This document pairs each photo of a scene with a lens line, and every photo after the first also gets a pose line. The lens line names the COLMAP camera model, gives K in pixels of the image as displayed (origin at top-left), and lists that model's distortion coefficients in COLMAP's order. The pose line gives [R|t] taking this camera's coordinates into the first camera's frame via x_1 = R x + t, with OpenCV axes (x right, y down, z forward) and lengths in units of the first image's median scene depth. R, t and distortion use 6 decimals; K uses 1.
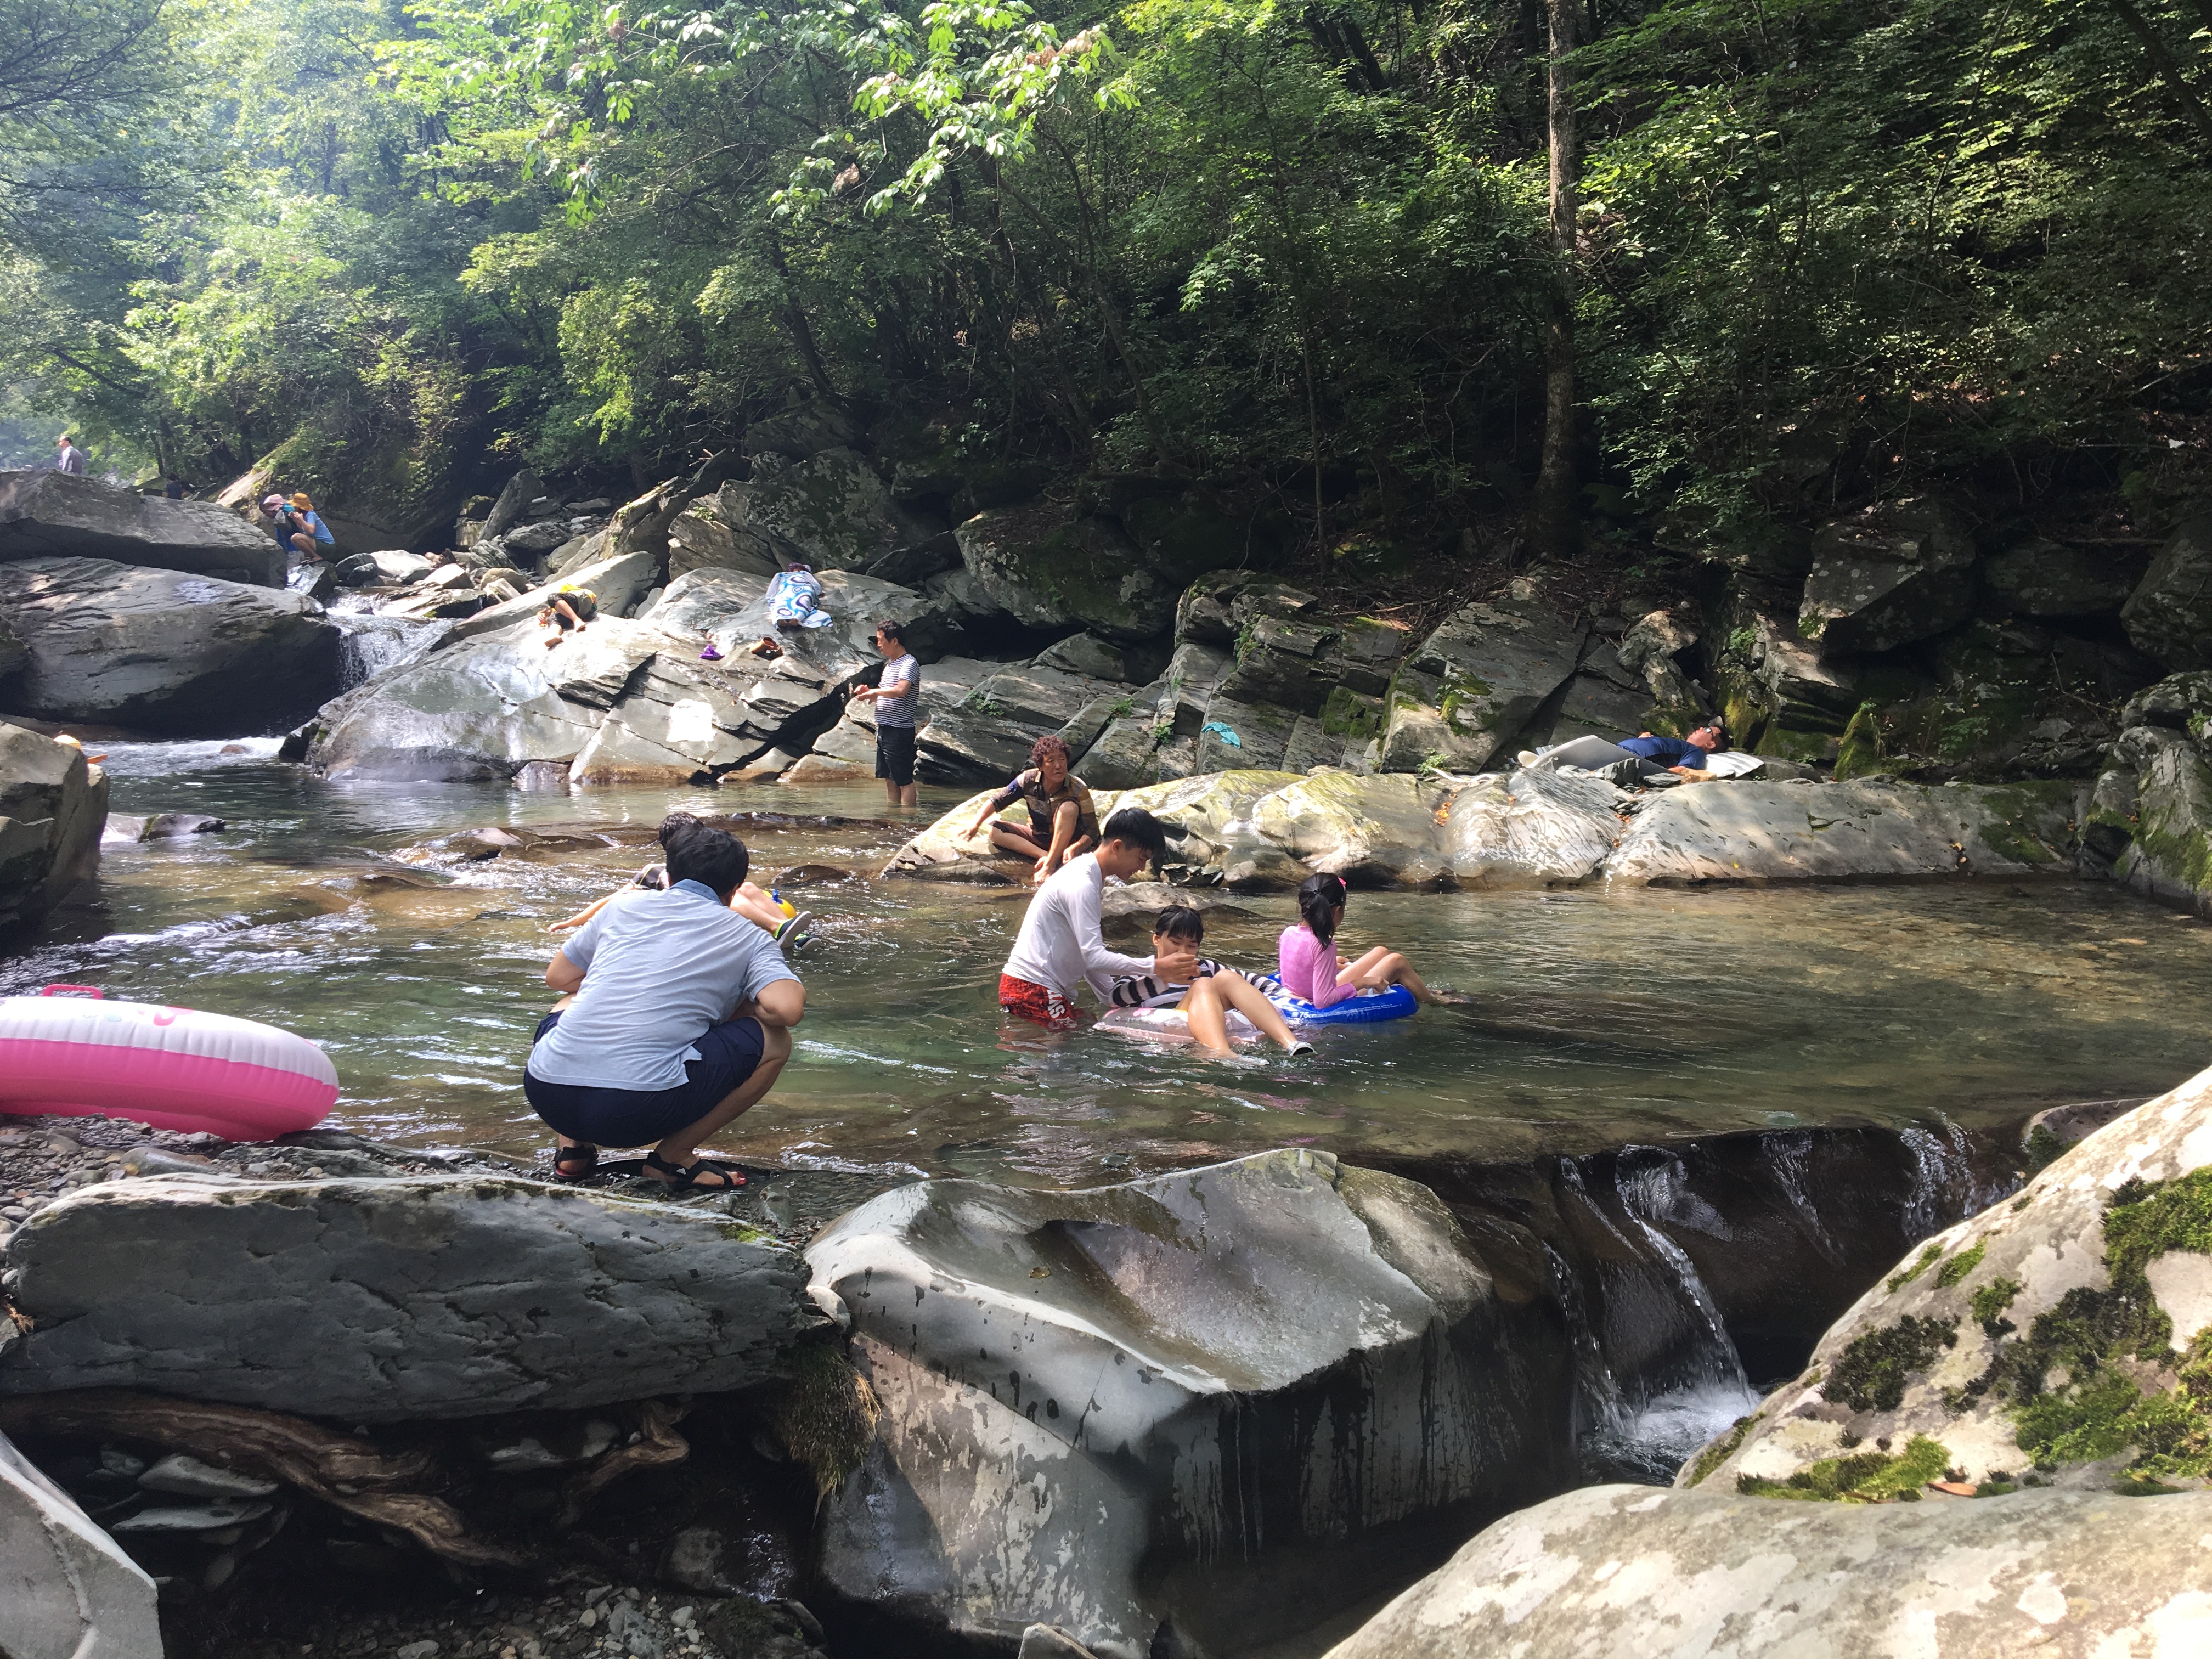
lens RADIAL K [[1857.6, 0, 1106.0], [0, 1857.6, 829.5], [0, 0, 1]] dist [0.112888, -0.192417]
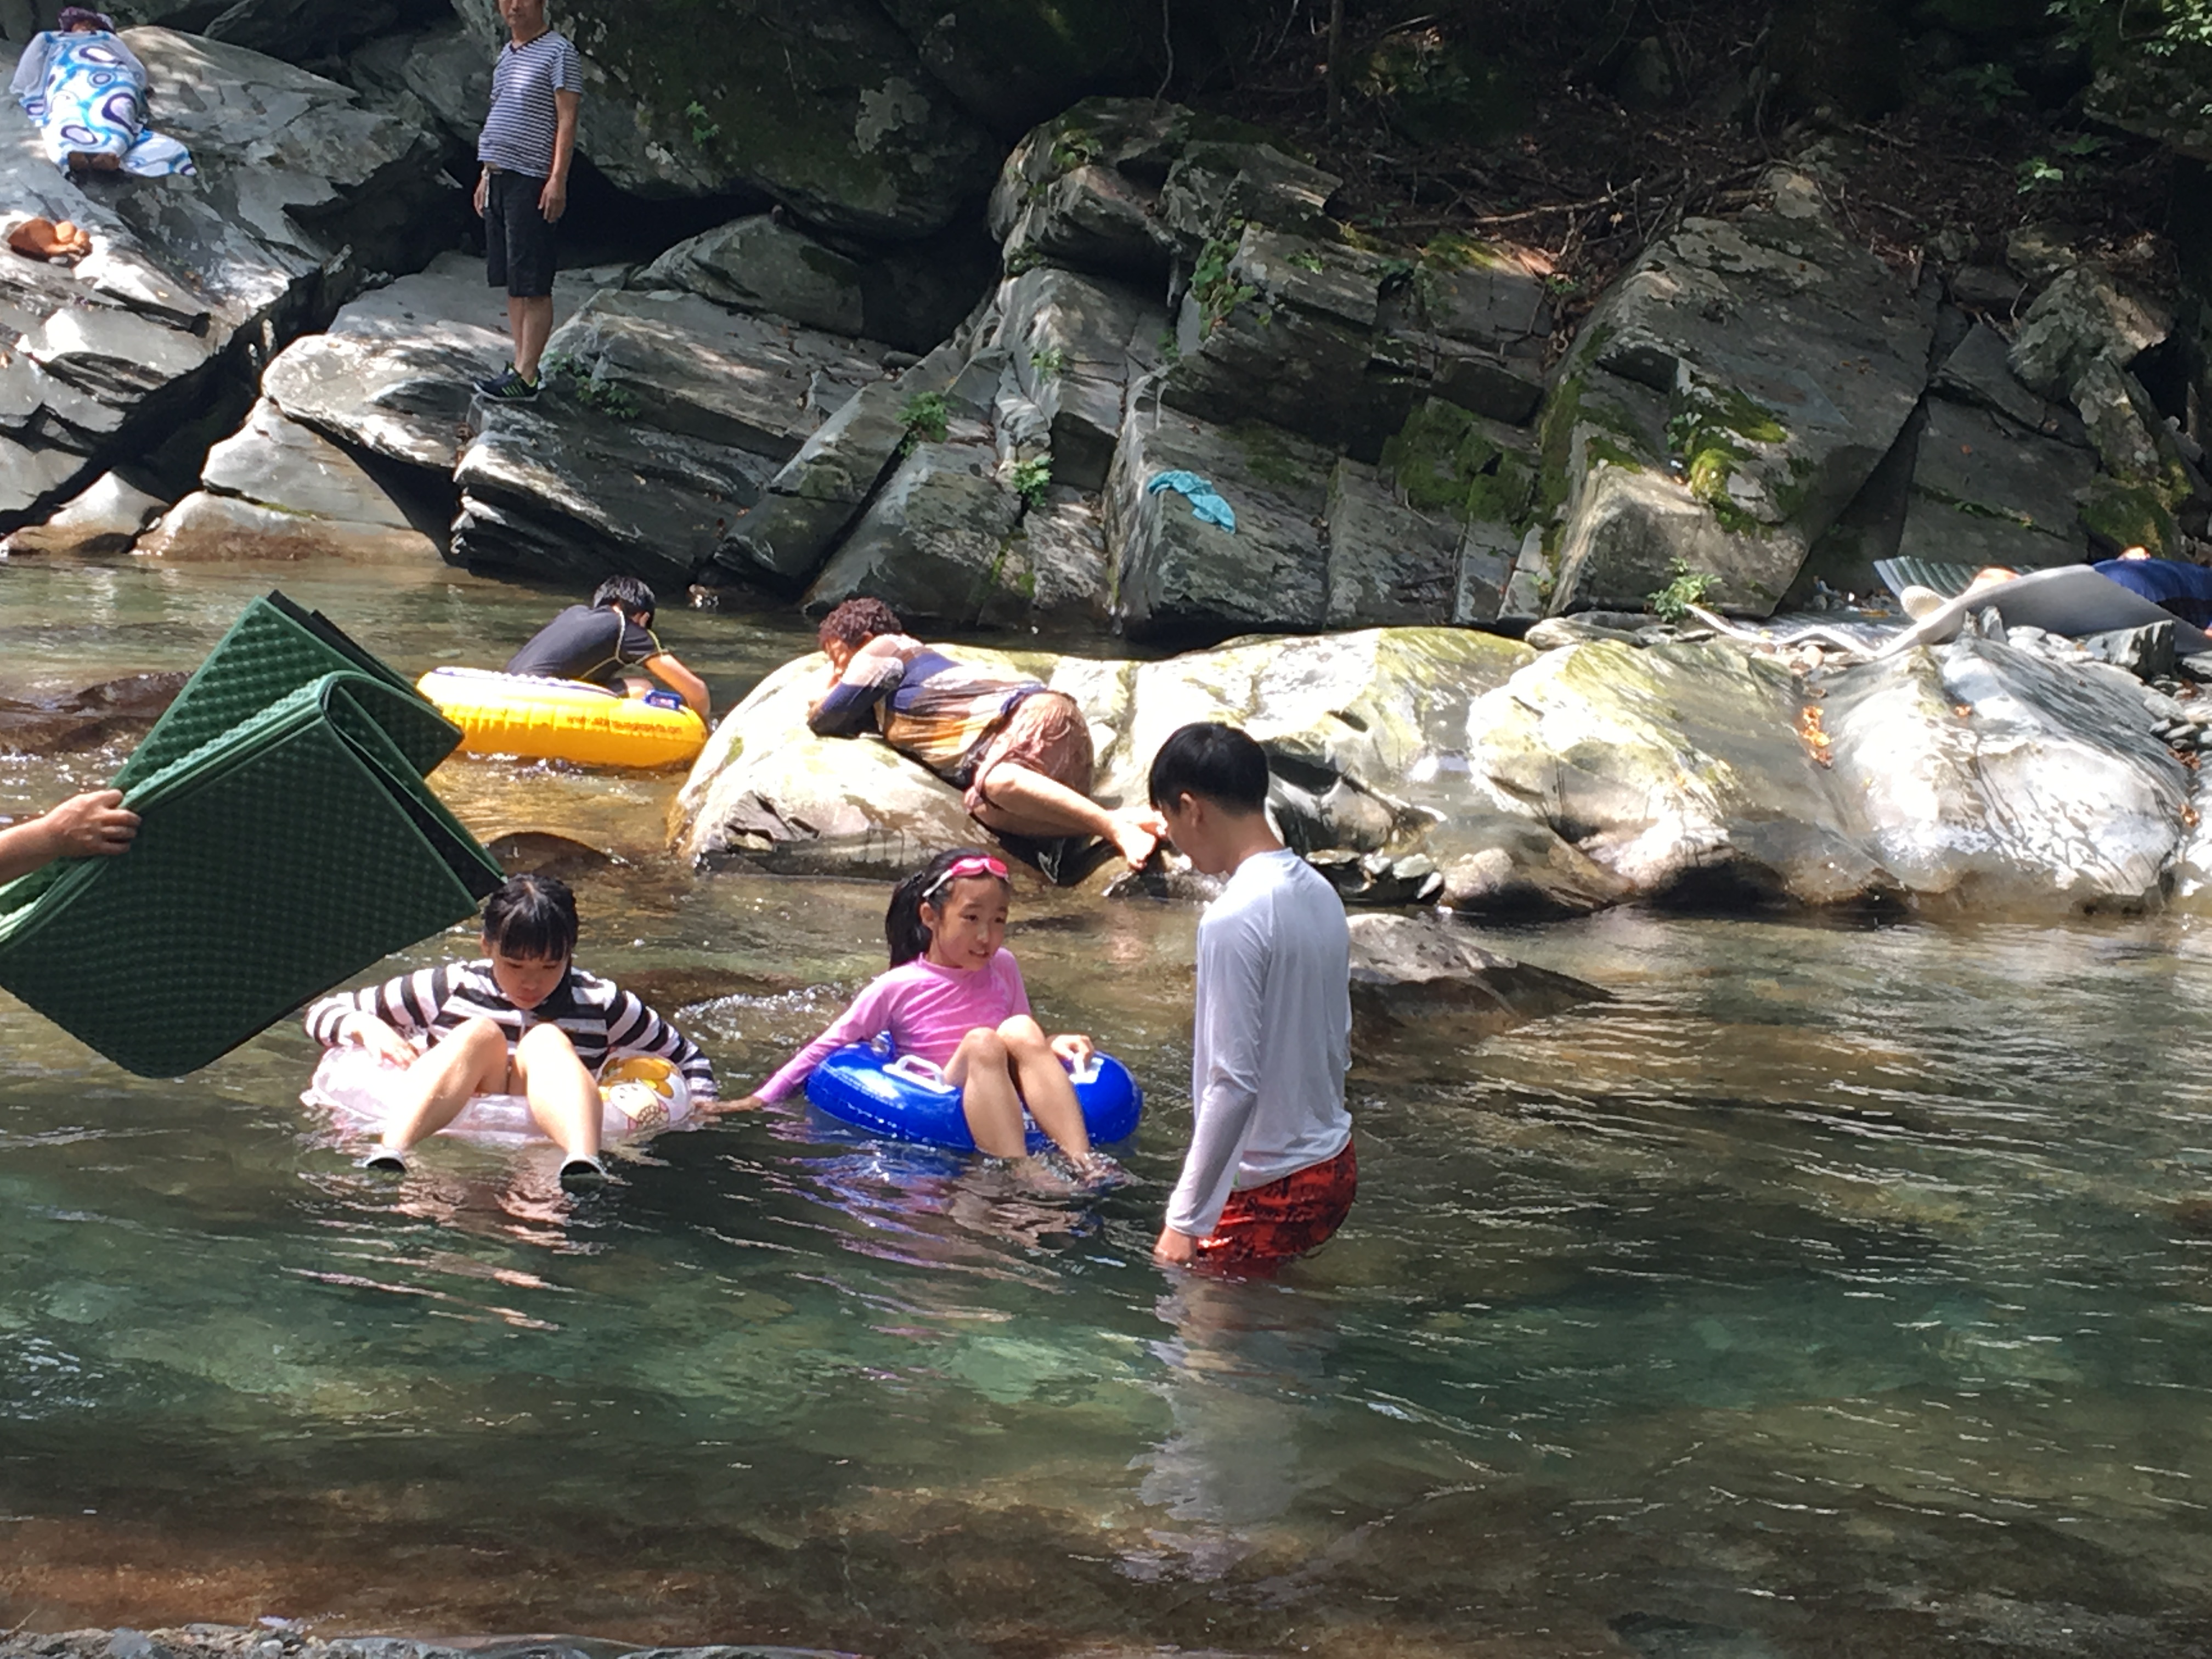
lens RADIAL K [[4345.6, 0, 1106.0], [0, 4345.6, 829.5], [0, 0, 1]] dist [0.076279, 0.271896]
pose [[0.982809, 0.027456, 0.182573, -0.138628], [-0.038607, 0.997581, 0.057806, -0.030201], [-0.180544, -0.063860, 0.981492, -0.021819]]
